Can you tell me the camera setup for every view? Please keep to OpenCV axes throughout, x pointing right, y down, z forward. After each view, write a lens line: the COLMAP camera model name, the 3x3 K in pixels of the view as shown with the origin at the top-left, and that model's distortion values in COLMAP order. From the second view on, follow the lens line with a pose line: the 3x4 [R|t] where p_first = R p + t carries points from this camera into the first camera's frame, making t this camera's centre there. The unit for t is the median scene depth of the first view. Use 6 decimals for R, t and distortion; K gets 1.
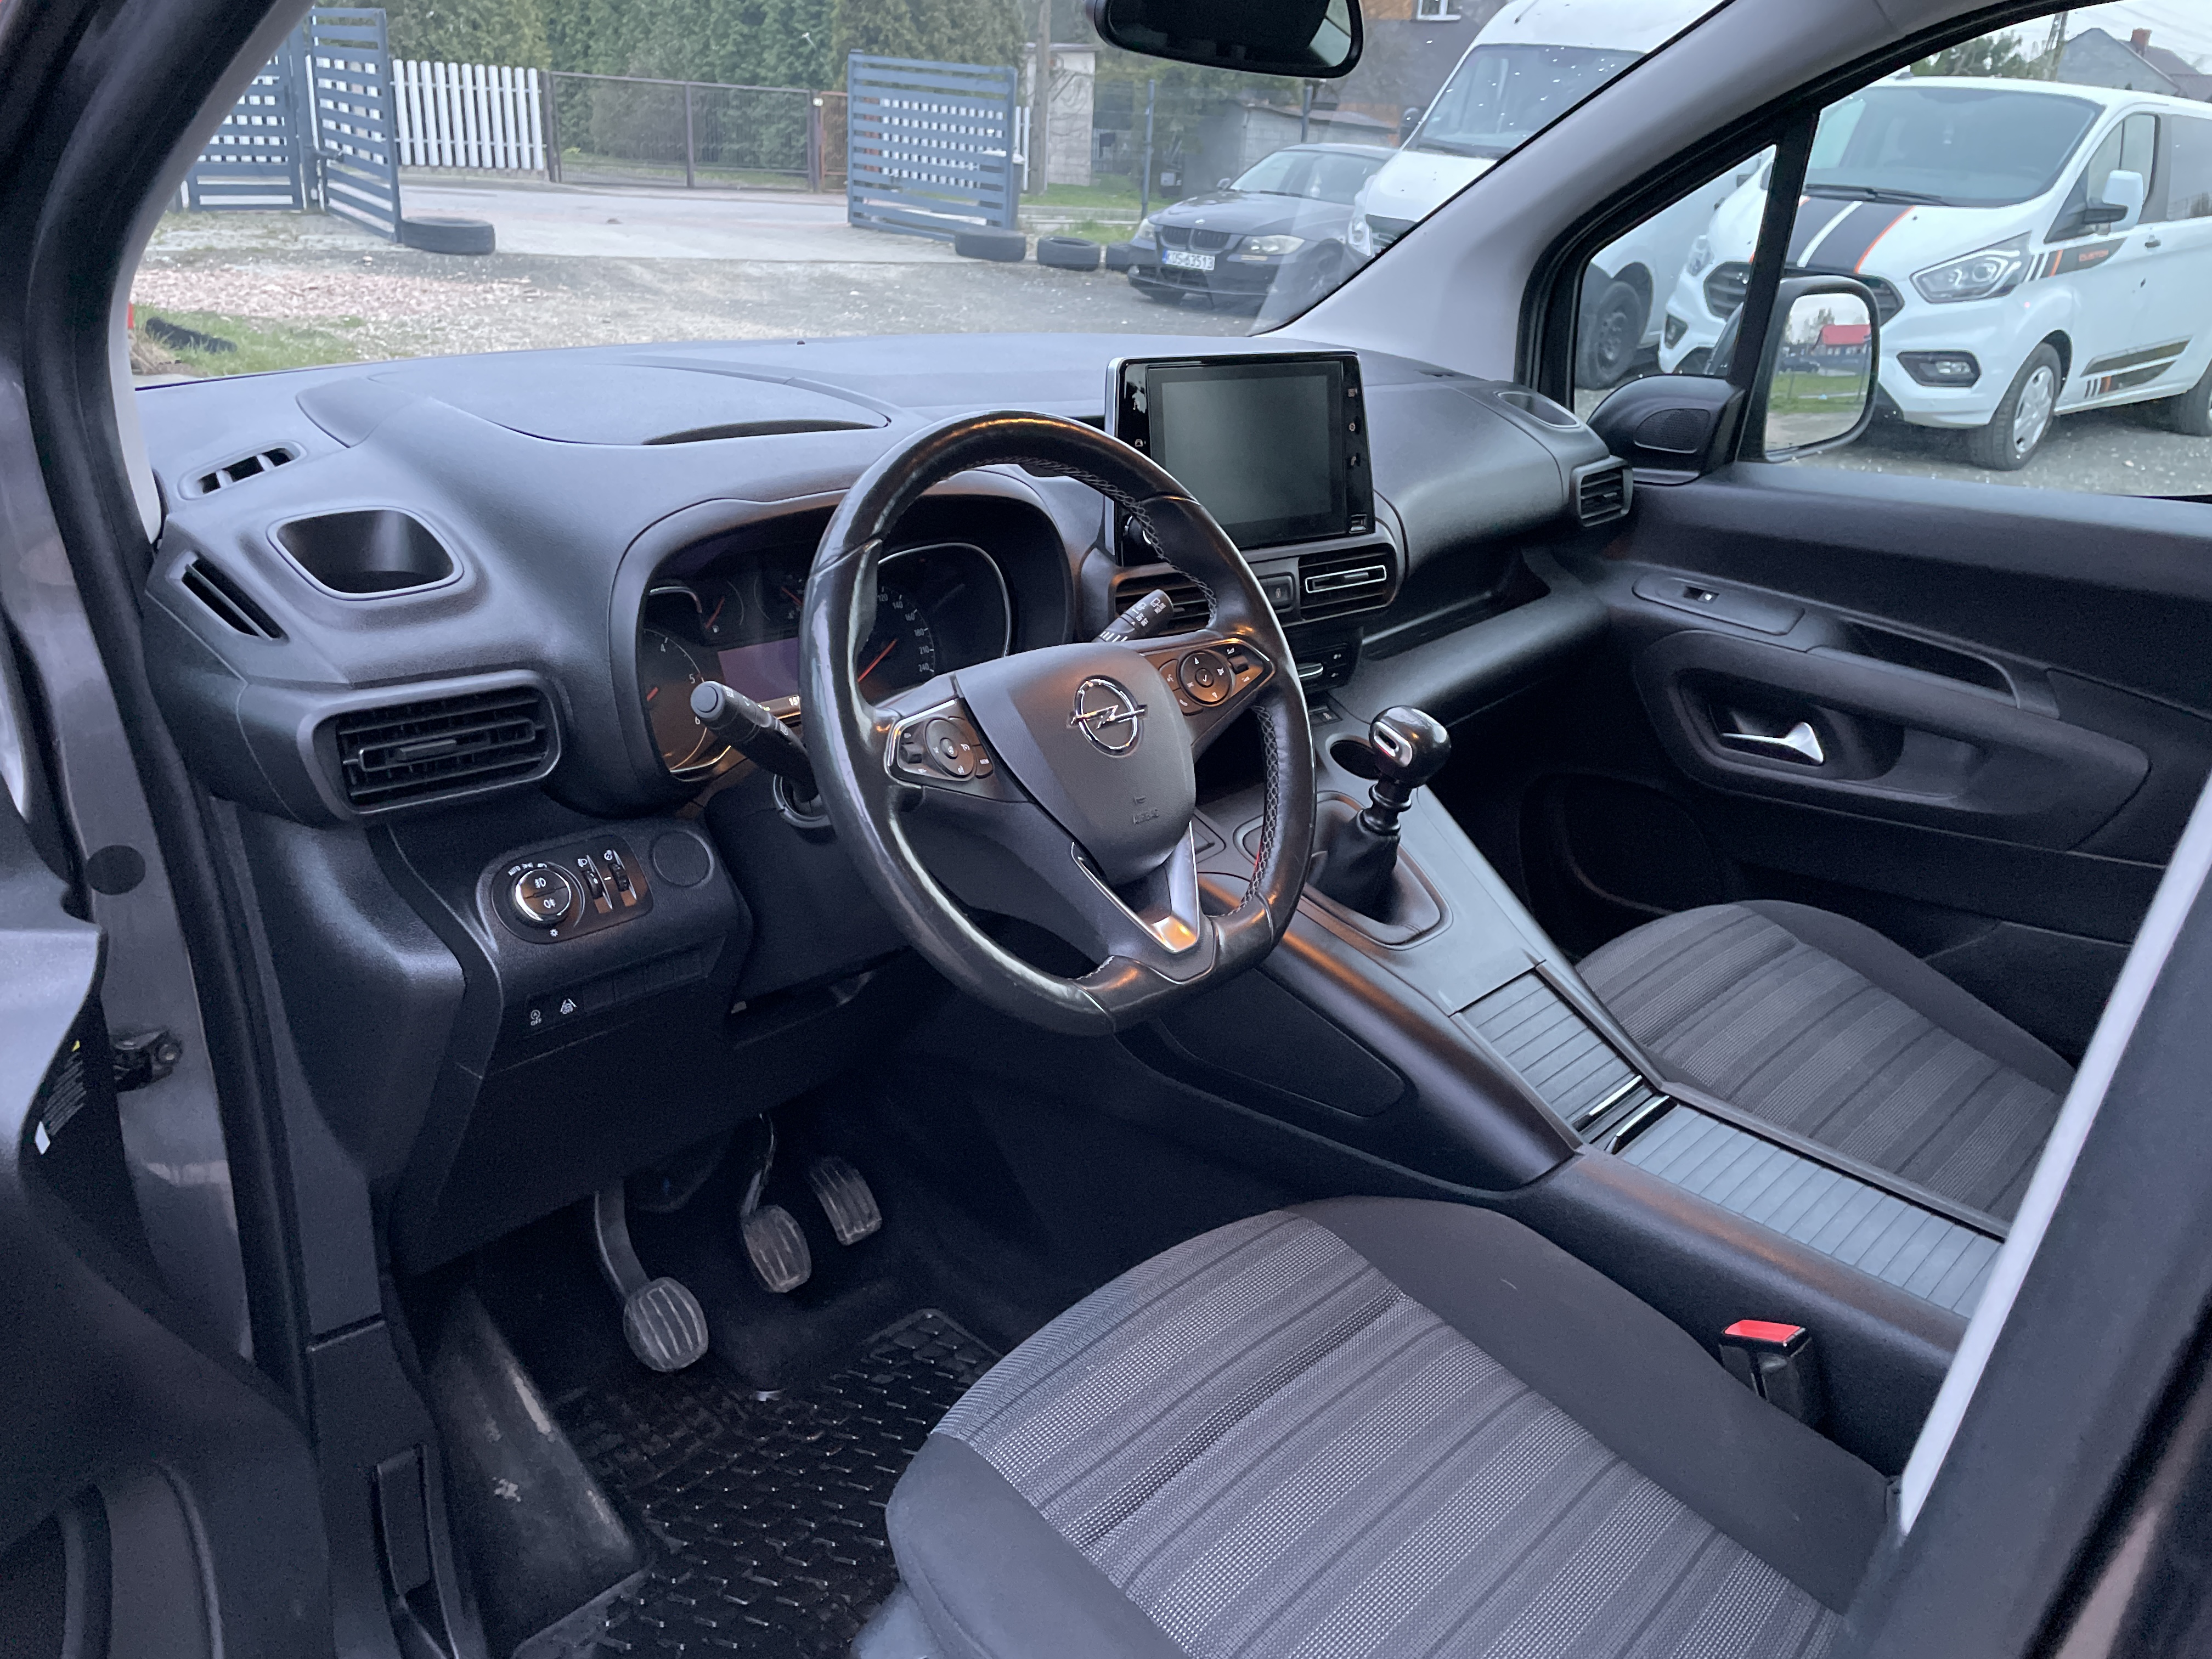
lens RADIAL K [[1674.9, 0, 1116.8], [0, 1674.9, 844.3], [0, 0, 1]] dist [0.080859, -0.108404]
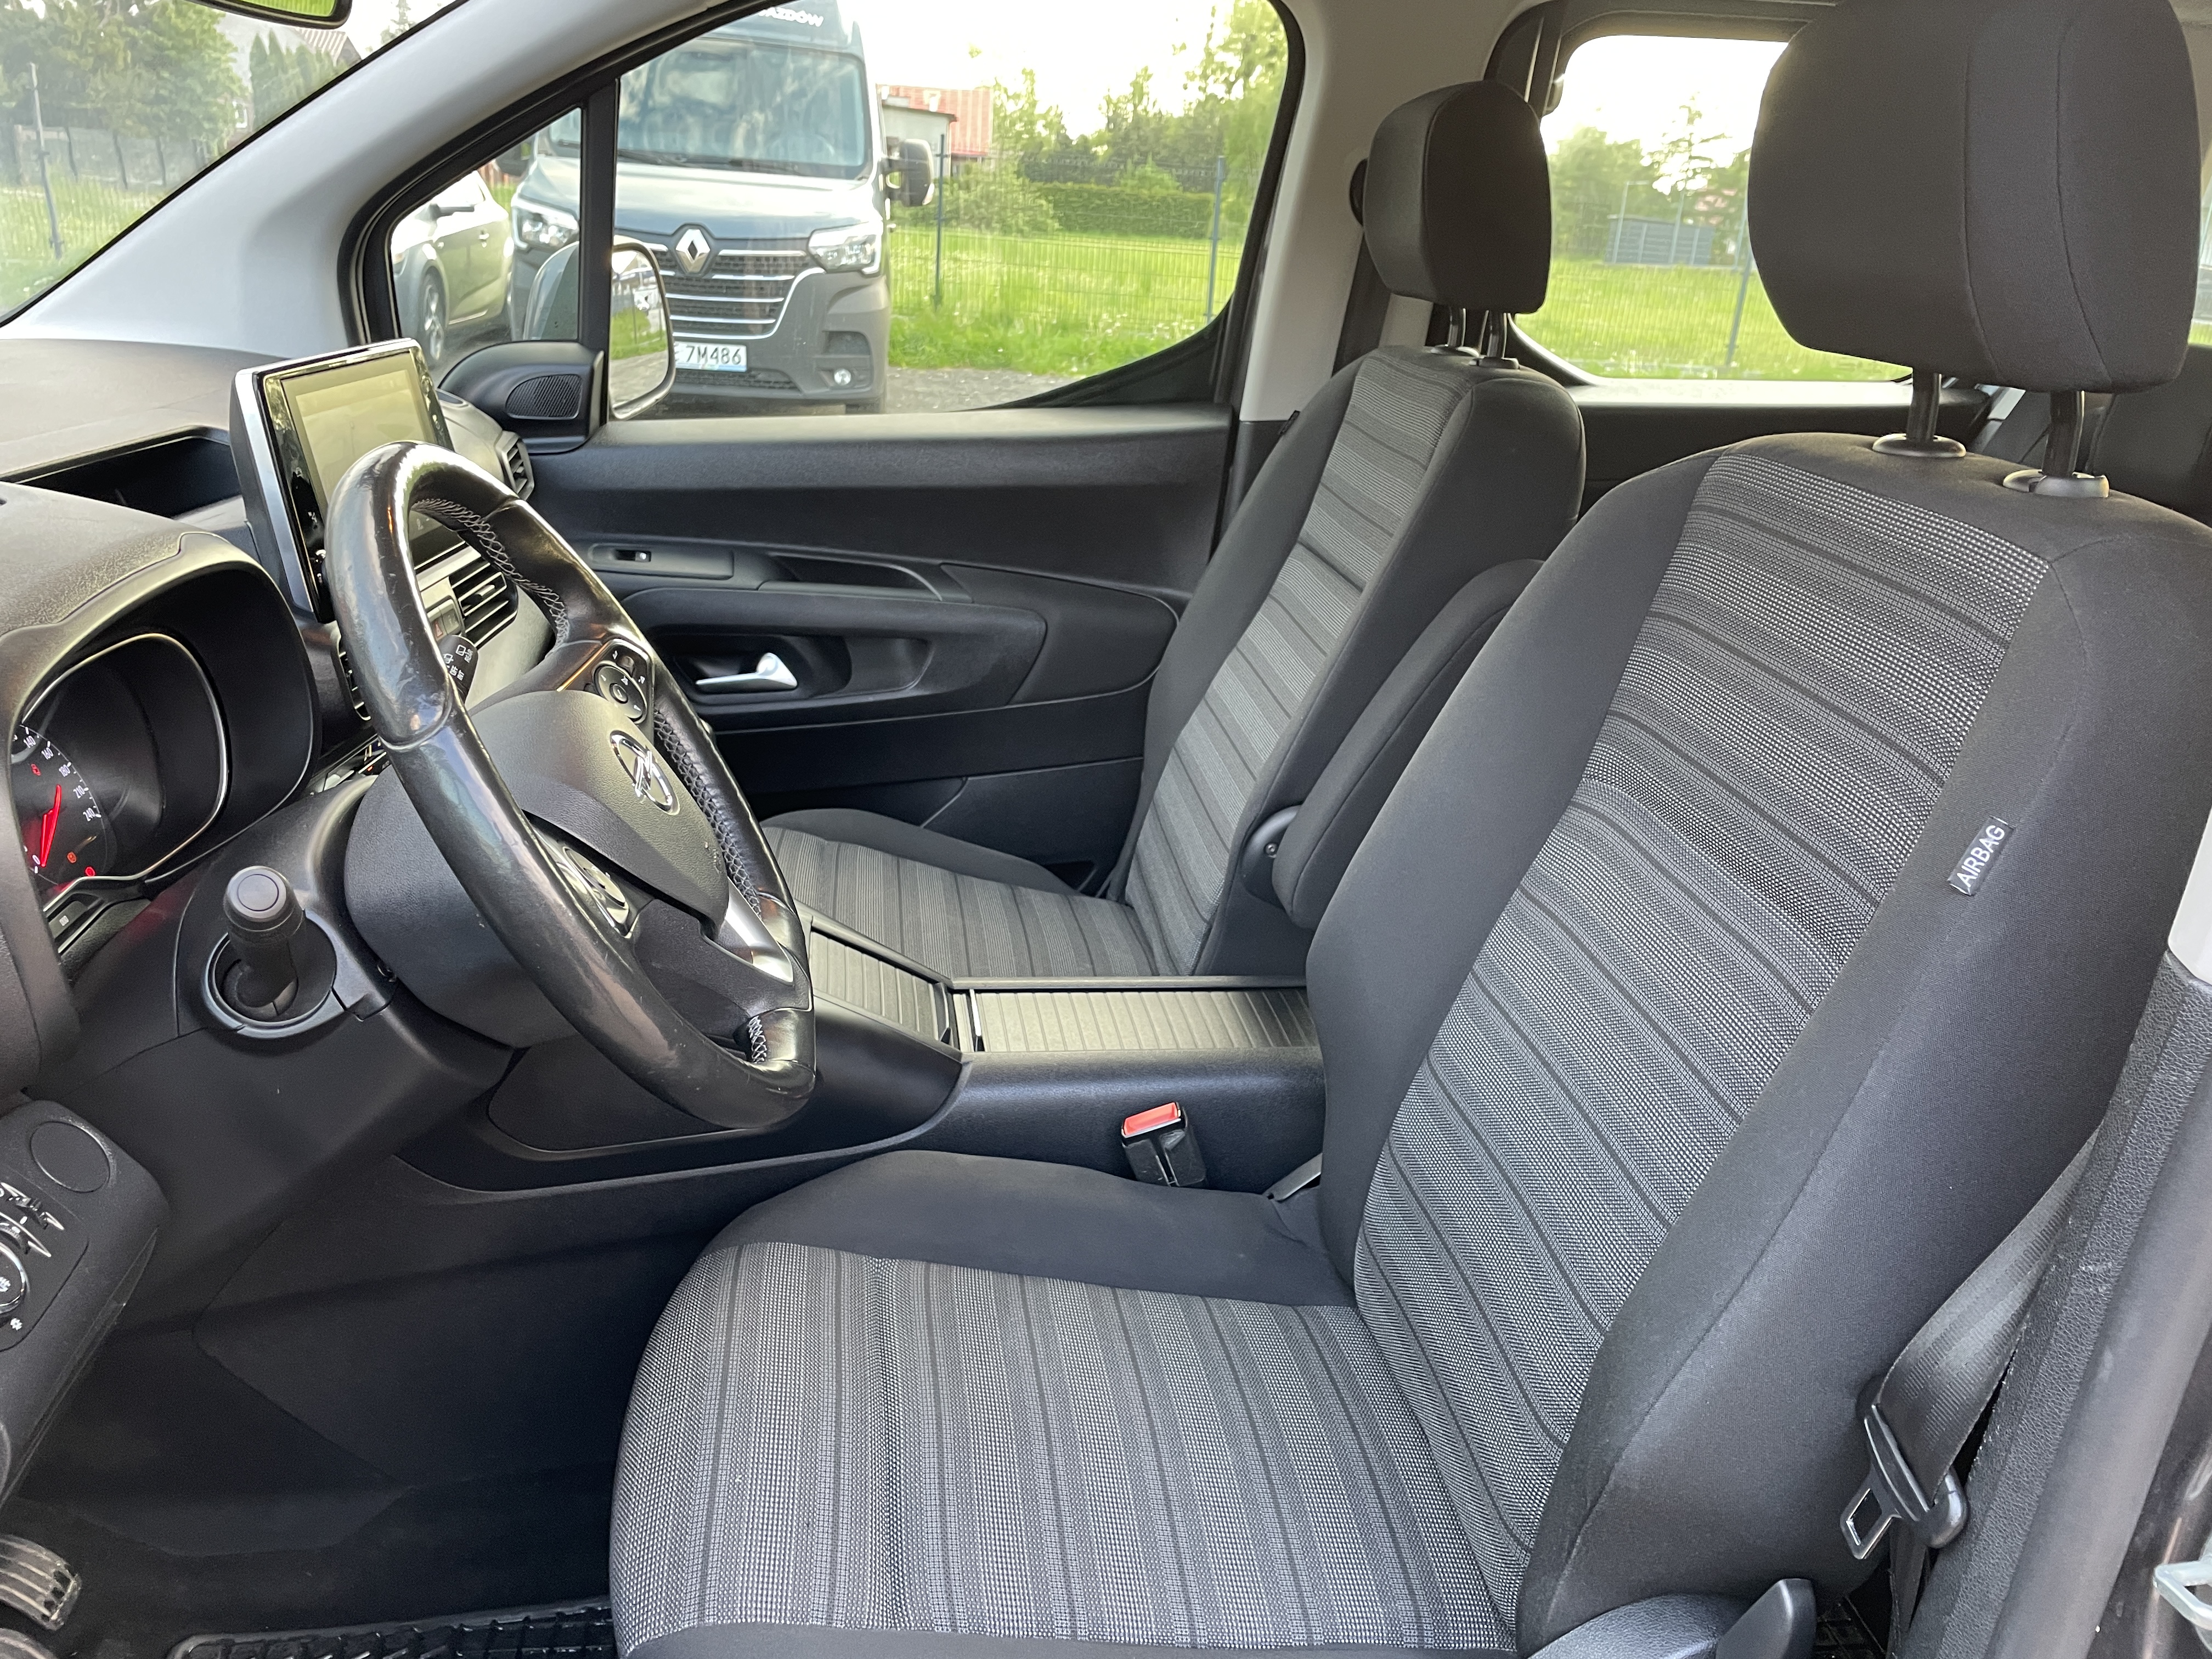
lens RADIAL K [[1674.9, 0, 1116.8], [0, 1674.9, 844.3], [0, 0, 1]] dist [0.080859, -0.108404]
pose [[0.630020, -0.301543, 0.715644, -0.370374], [0.283188, 0.947287, 0.149842, -0.078960], [-0.723104, 0.108258, 0.682203, 0.175776]]
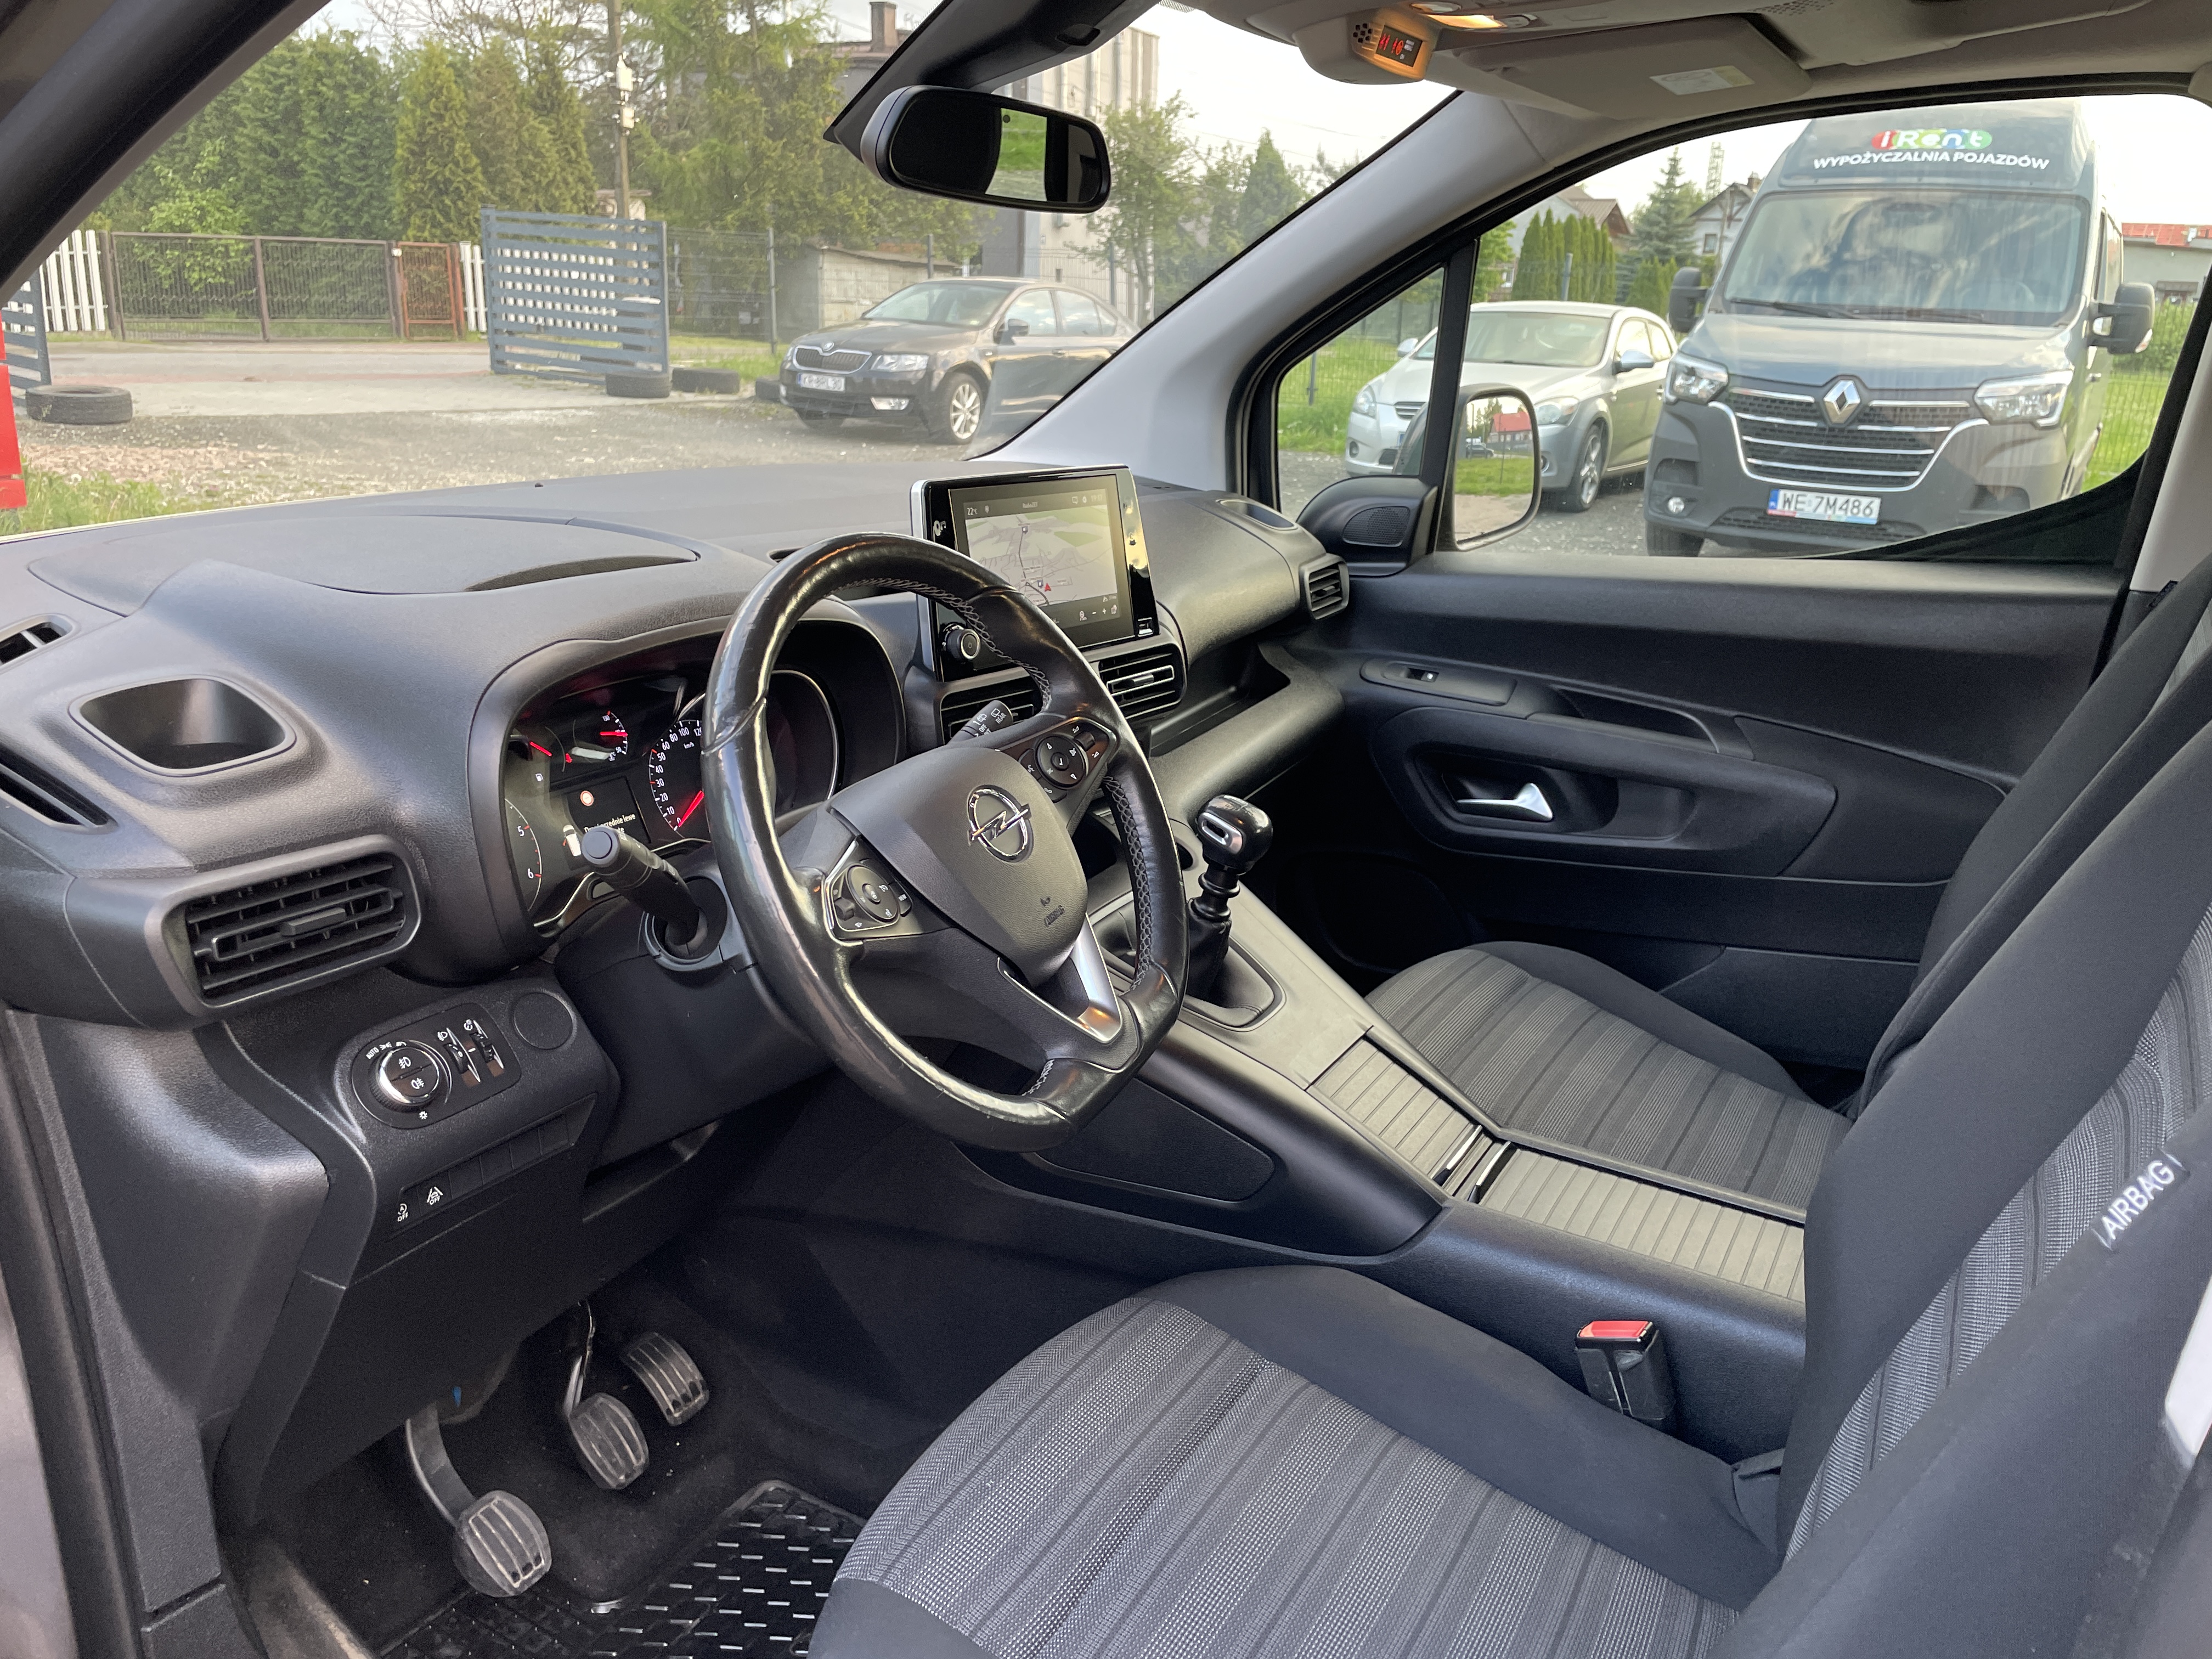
lens RADIAL K [[1677.0, 0, 1118.7], [0, 1677.0, 820.0], [0, 0, 1]] dist [0.083042, -0.109785]
pose [[0.974431, -0.093027, 0.204525, -0.103916], [0.110086, 0.991189, -0.073656, 0.002007], [-0.195871, 0.094288, 0.976086, 0.005399]]
